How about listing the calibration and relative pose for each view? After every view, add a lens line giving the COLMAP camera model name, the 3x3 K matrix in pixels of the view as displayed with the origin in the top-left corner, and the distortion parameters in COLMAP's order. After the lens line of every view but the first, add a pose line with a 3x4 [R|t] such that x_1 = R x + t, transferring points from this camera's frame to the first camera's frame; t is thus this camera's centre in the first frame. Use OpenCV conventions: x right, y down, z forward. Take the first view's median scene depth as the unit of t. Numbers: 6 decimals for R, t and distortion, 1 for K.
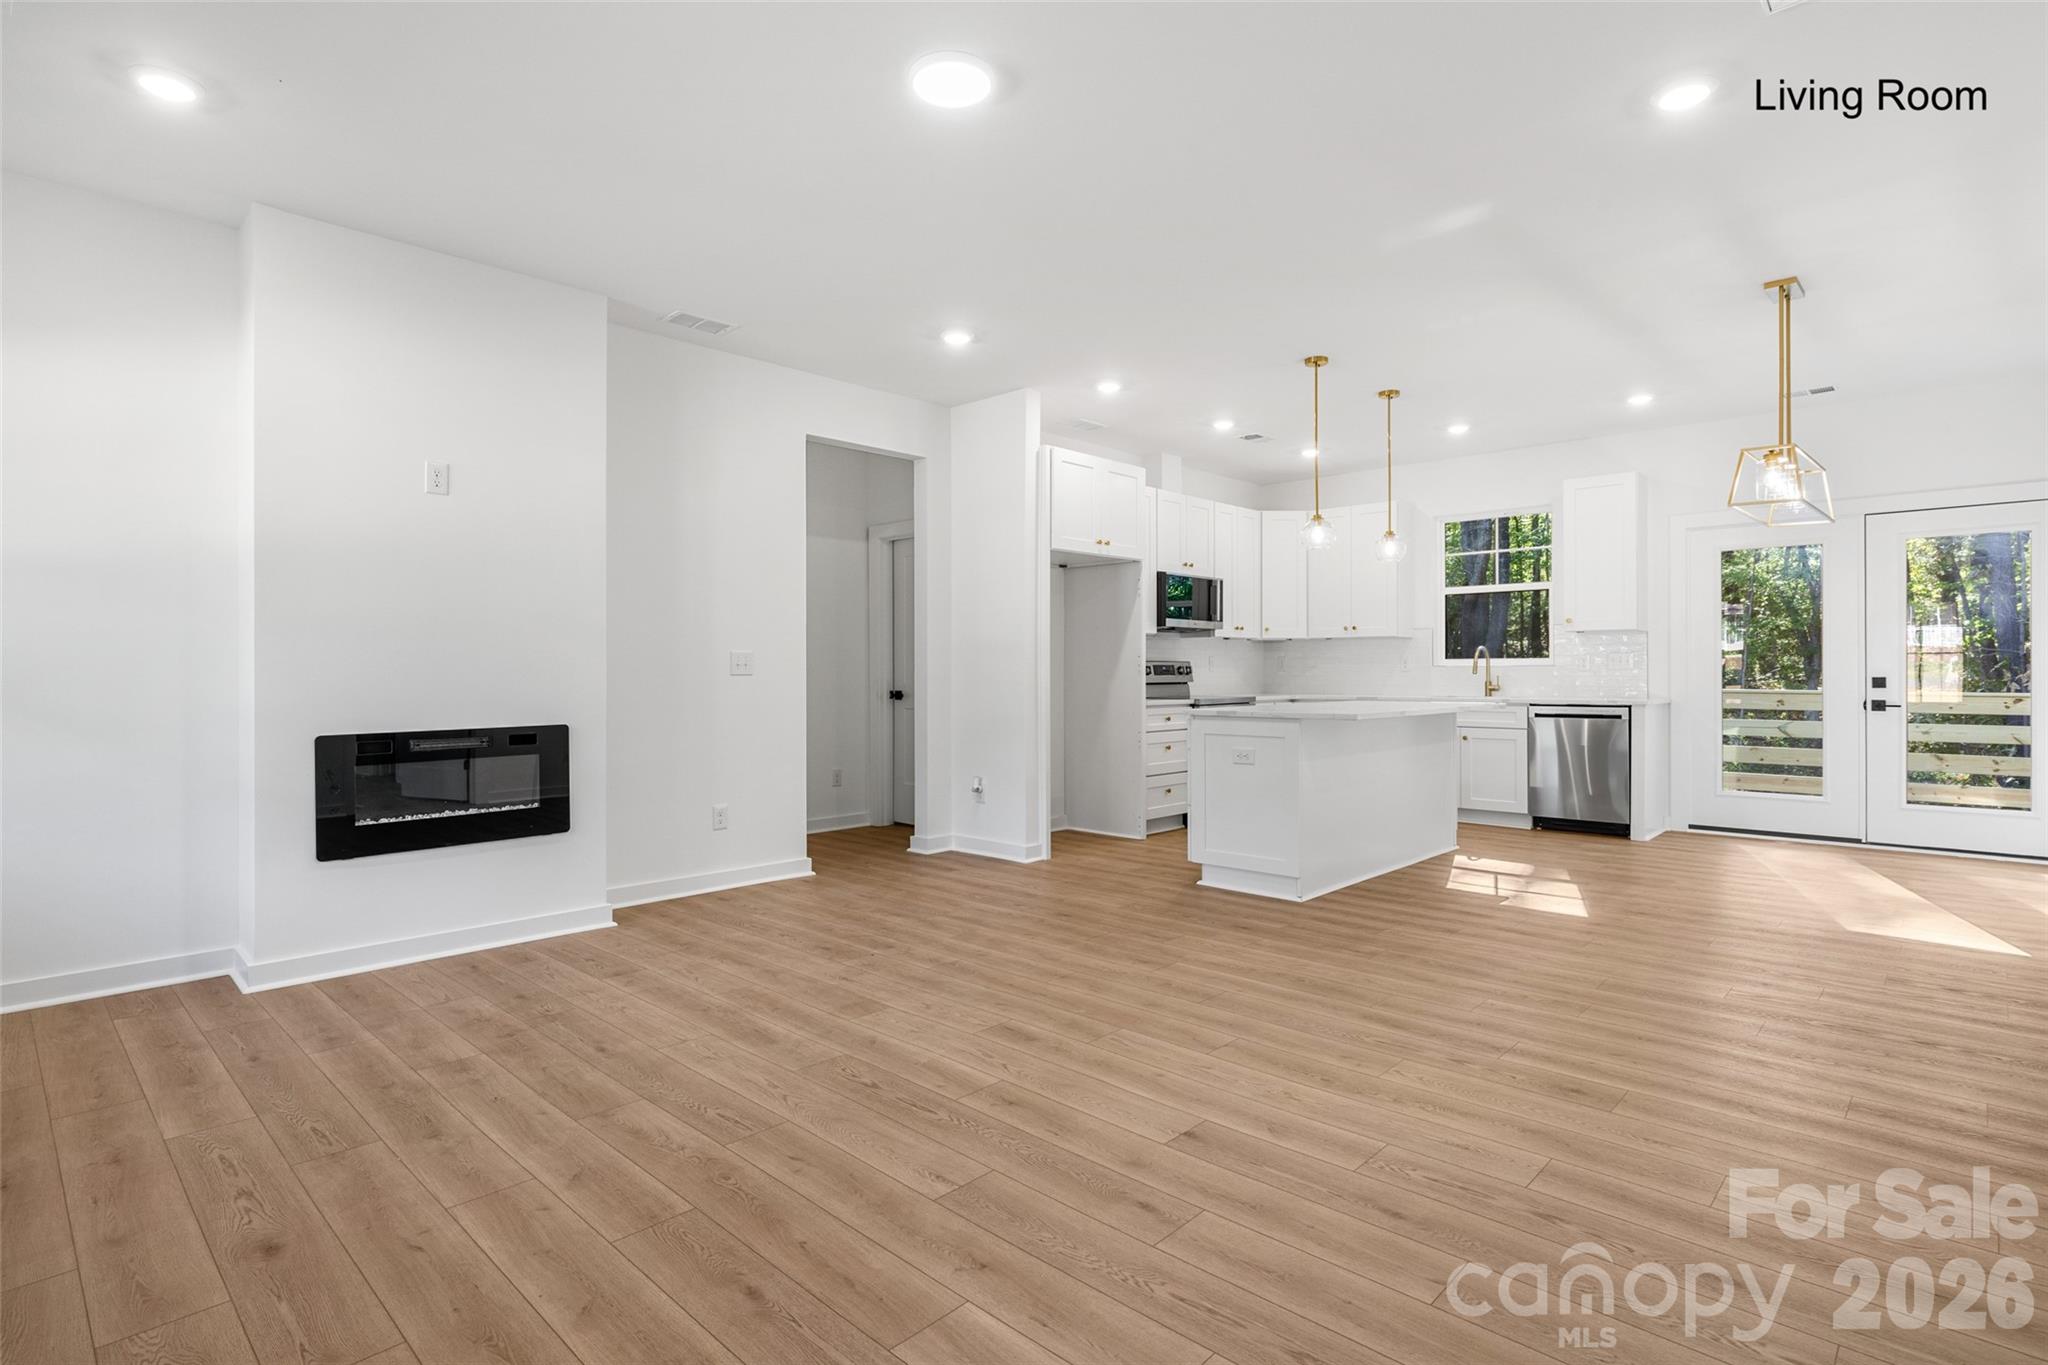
lens RADIAL K [[1018.8, 0, 1020.0], [0, 1018.8, 670.9], [0, 0, 1]] dist [-0.000448, -0.000067]
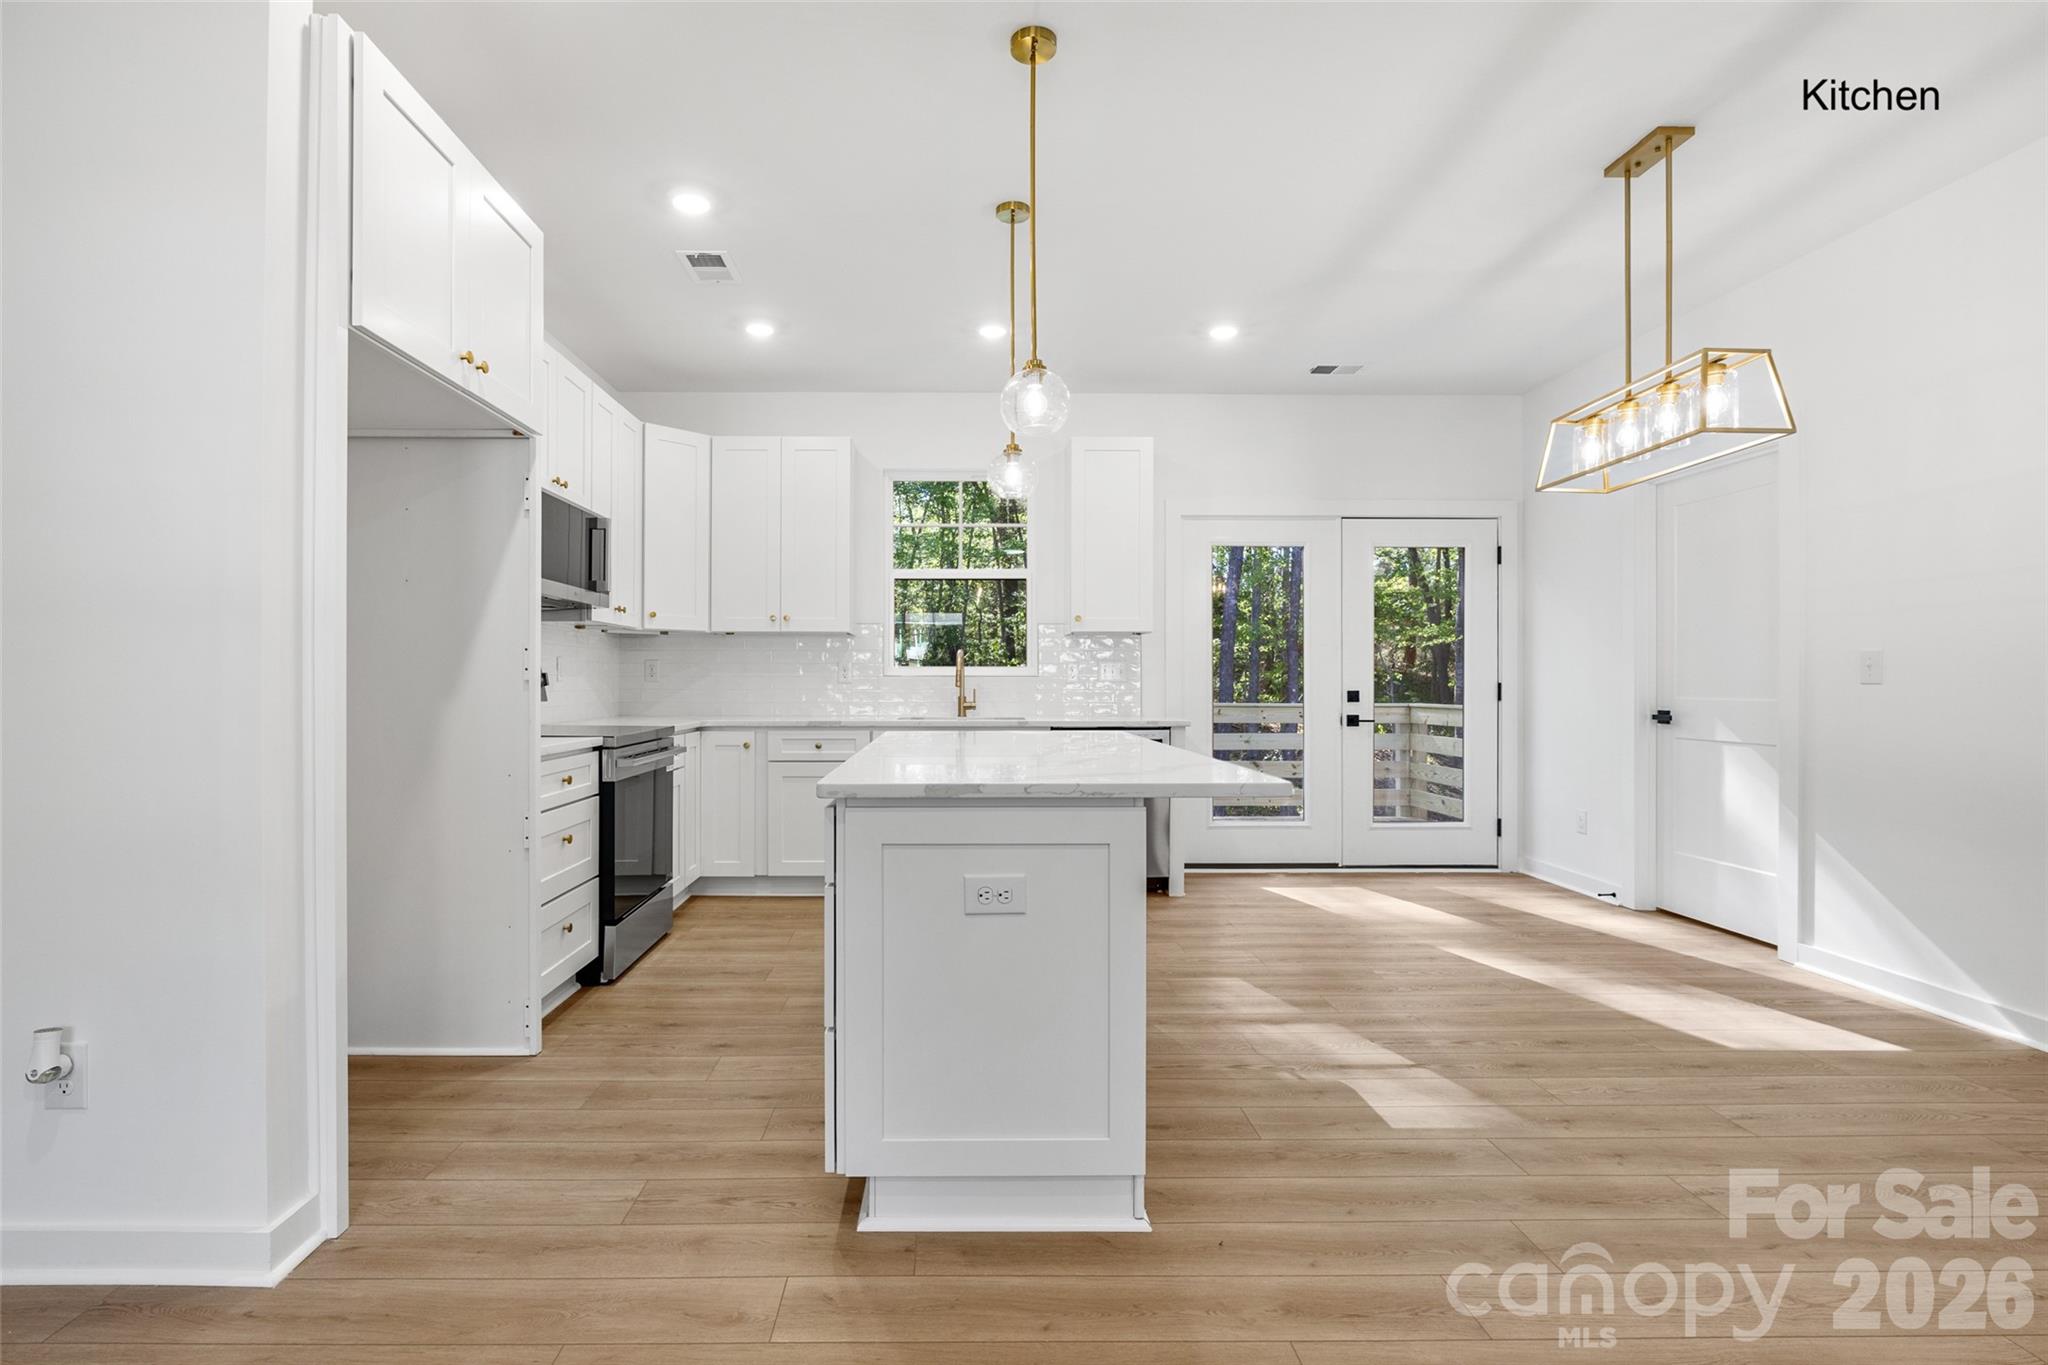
lens RADIAL K [[981.9, 0, 963.4], [0, 981.9, 681.1], [0, 0, 1]] dist [-0.008975, 0.000426]
pose [[0.719875, 0.003829, 0.694093, -0.040810], [-0.003453, 0.999992, -0.001935, 0.000140], [-0.694095, -0.001004, 0.719883, 0.505202]]
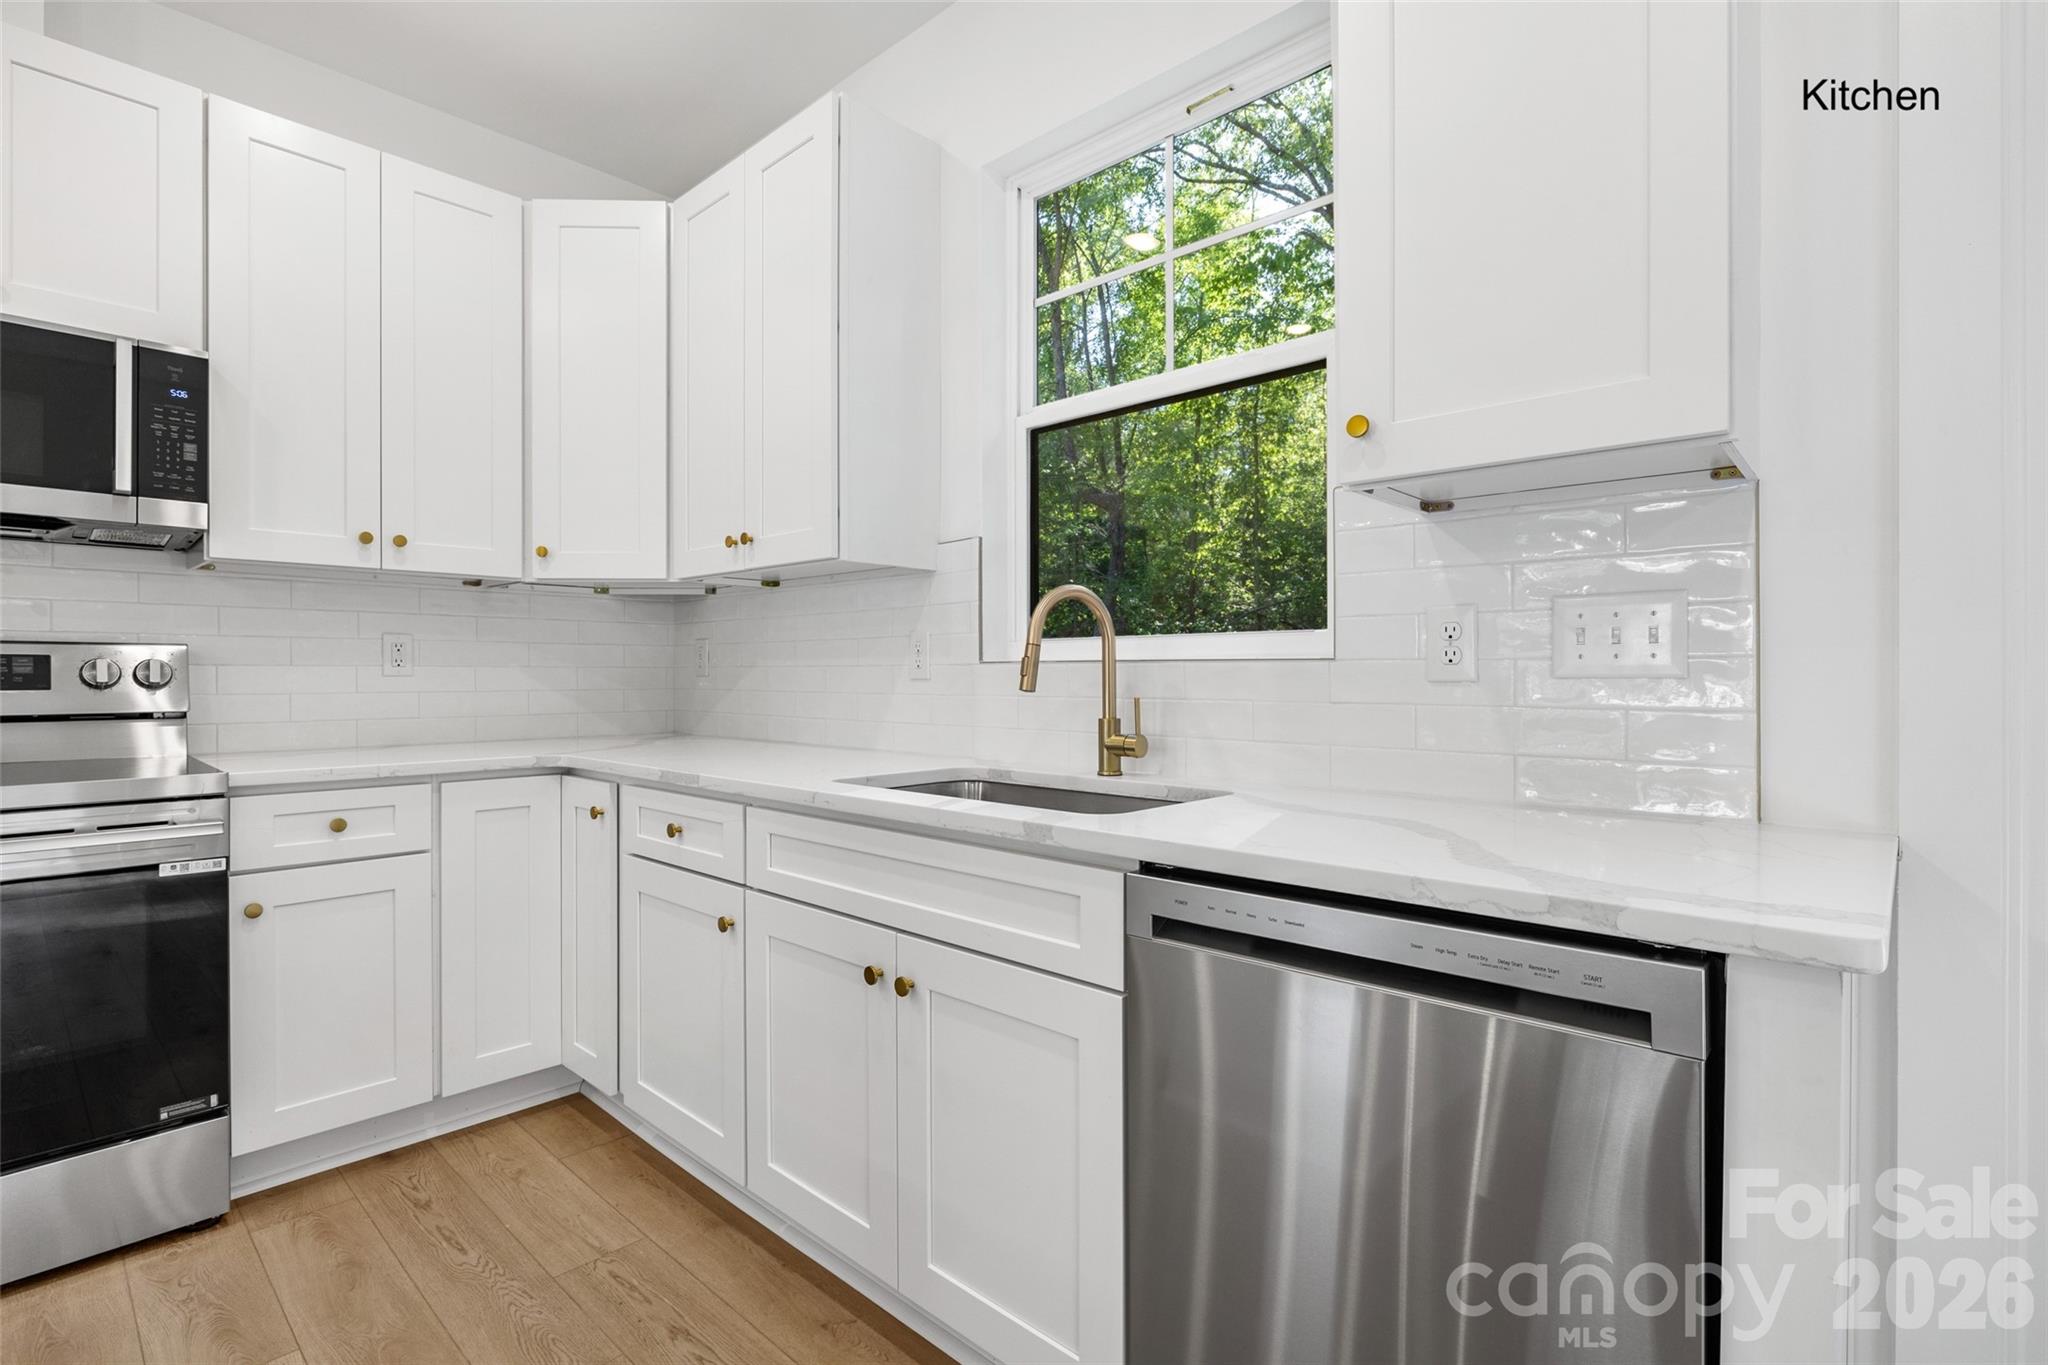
lens RADIAL K [[957.6, 0, 1024.0], [0, 957.6, 682.5], [0, 0, 1]] dist [-0.003608, -0.000332]
pose [[0.999978, 0.003534, 0.005607, 0.457513], [-0.003575, 0.999967, 0.007291, -0.000992], [-0.005581, -0.007311, 0.999958, 0.788595]]
